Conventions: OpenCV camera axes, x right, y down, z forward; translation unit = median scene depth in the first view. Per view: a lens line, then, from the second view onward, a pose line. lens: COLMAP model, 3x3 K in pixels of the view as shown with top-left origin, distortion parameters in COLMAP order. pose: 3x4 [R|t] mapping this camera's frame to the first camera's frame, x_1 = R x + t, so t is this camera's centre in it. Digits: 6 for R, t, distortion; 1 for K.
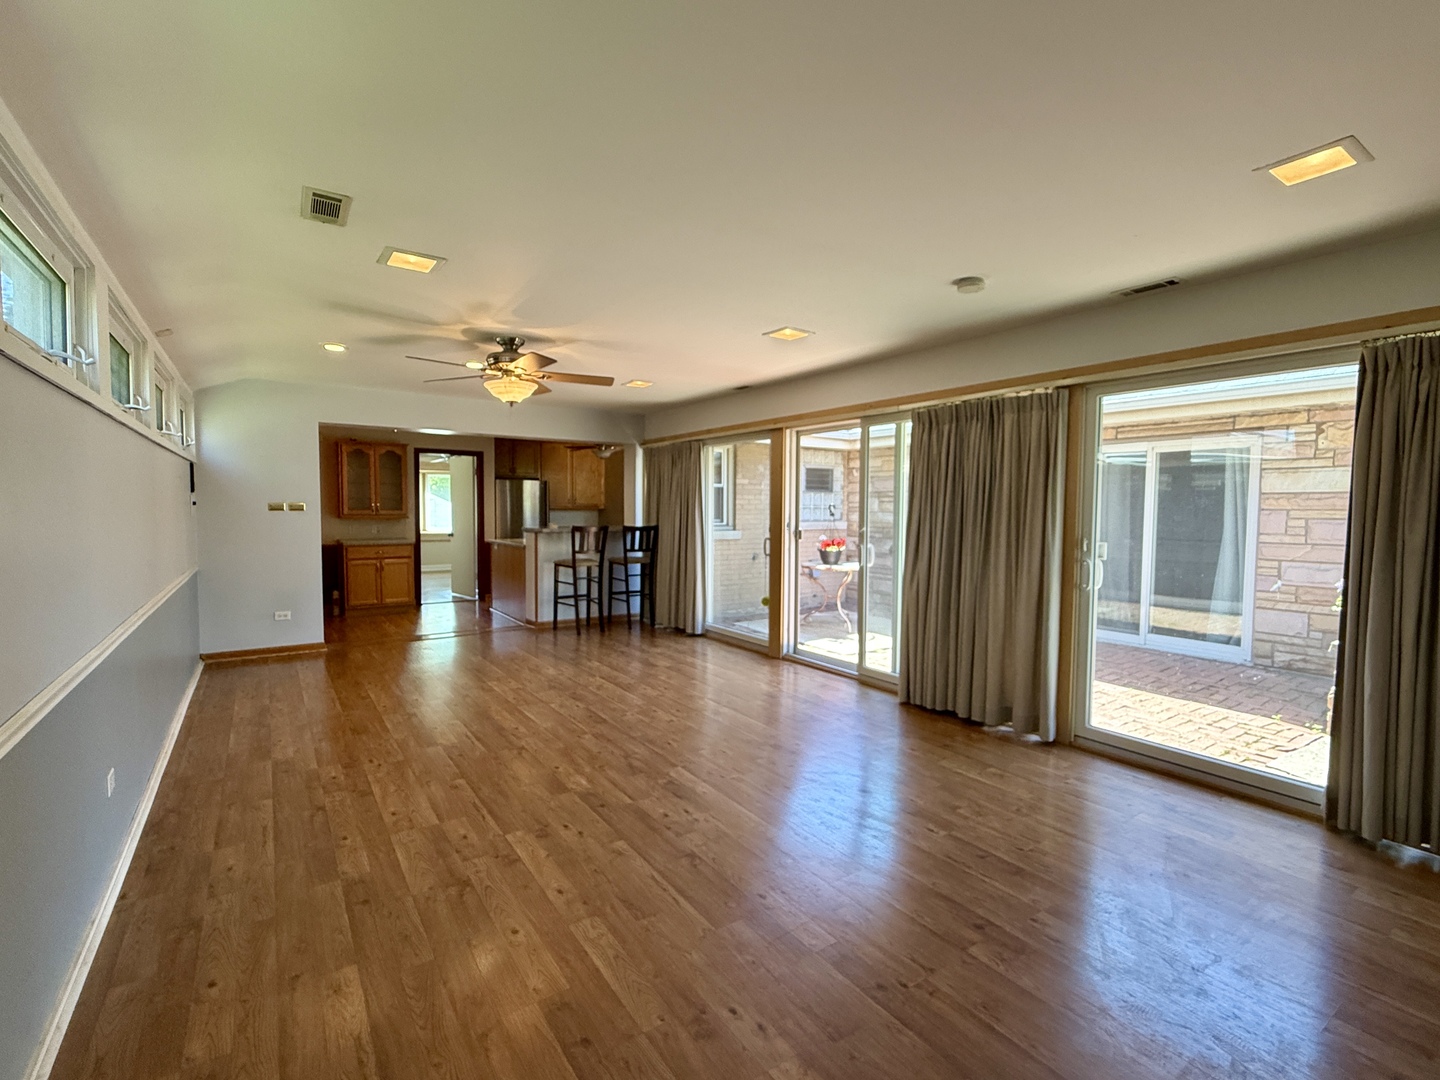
lens RADIAL K [[674.9, 0, 725.3], [0, 674.9, 544.2], [0, 0, 1]] dist [-0.005404, -0.000552]
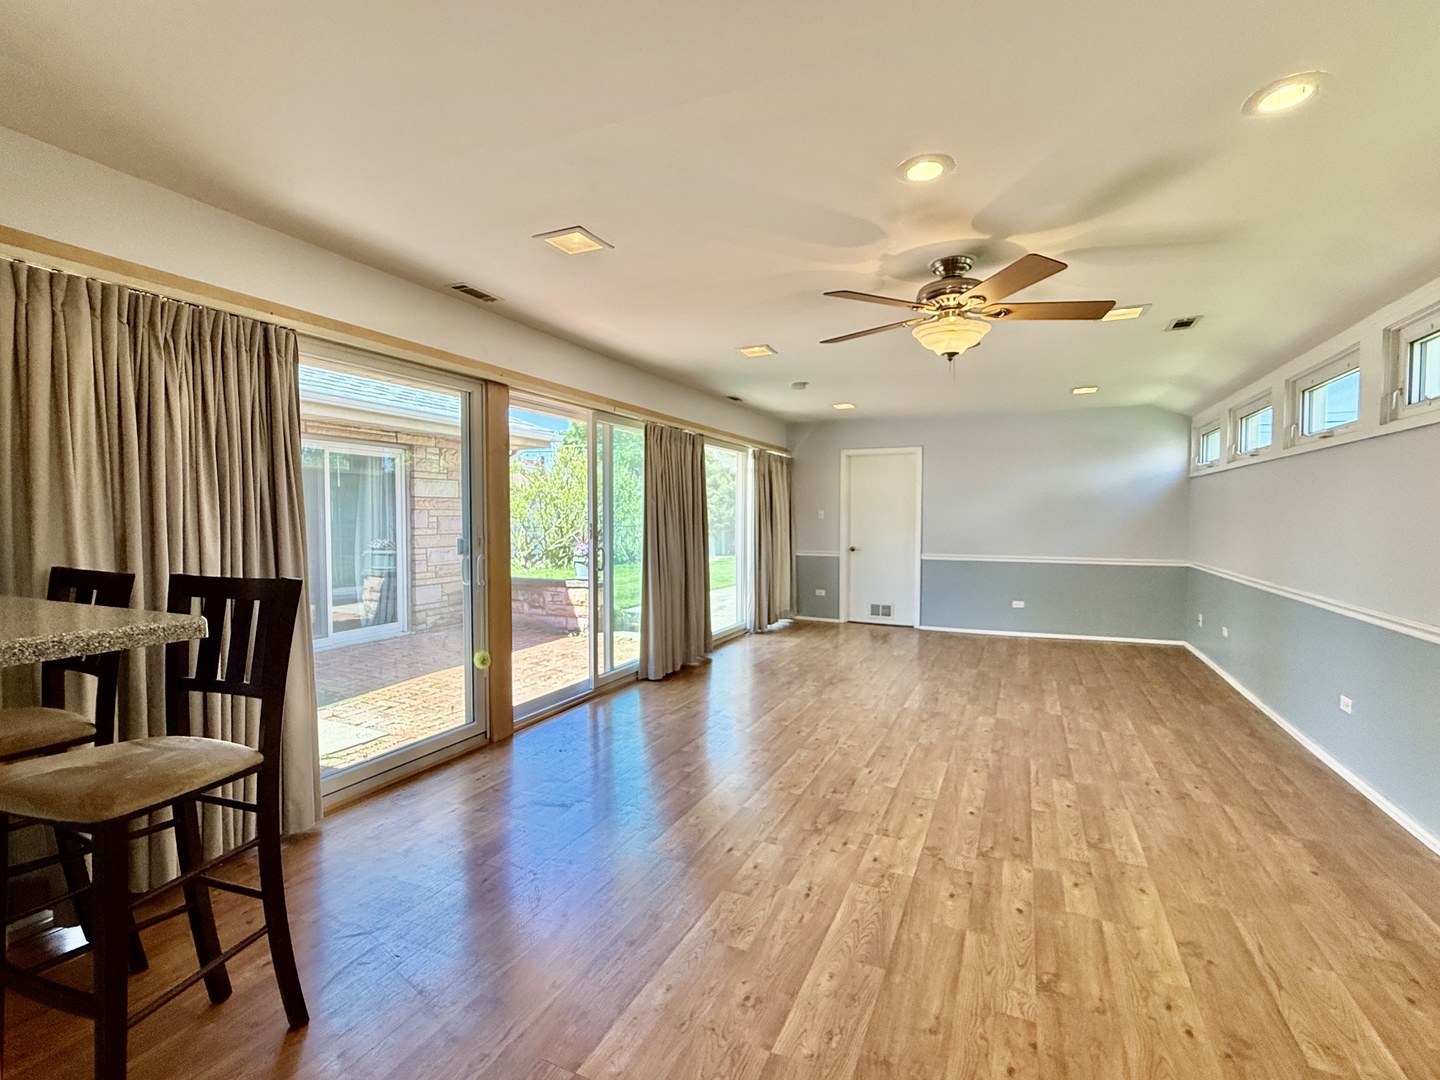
lens RADIAL K [[674.9, 0, 708.5], [0, 674.9, 548.0], [0, 0, 1]] dist [-0.005404, -0.000552]
pose [[-0.510177, -0.048748, 0.858687, -0.838212], [0.039628, 0.996000, 0.080087, -0.083891], [-0.859156, 0.074887, -0.506205, 1.672001]]
